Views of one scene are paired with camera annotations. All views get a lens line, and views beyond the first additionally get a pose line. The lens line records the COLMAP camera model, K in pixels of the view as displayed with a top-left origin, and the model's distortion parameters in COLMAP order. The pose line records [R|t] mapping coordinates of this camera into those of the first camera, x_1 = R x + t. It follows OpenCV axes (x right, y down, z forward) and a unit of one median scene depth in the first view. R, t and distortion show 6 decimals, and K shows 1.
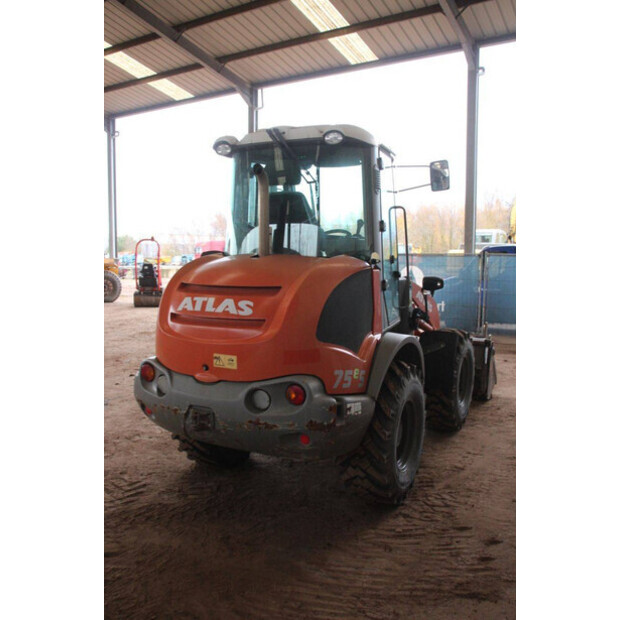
lens RADIAL K [[550.7, 0, 310.0], [0, 550.7, 310.0], [0, 0, 1]] dist [-0.033984, 0.008852]
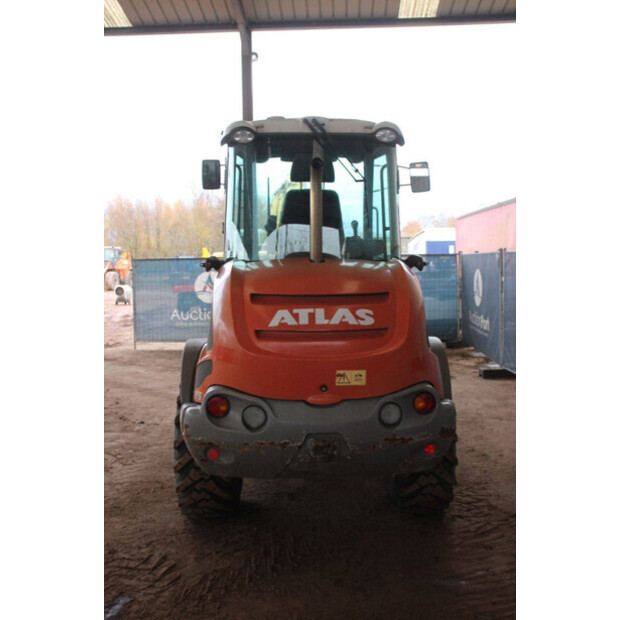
lens RADIAL K [[651.6, 0, 310.0], [0, 651.6, 310.0], [0, 0, 1]] dist [-0.010388, 0.001372]
pose [[0.863459, -0.061980, 0.500597, -0.712032], [0.073225, 0.997311, -0.002823, -0.018087], [-0.499076, 0.039094, 0.865676, 0.105281]]
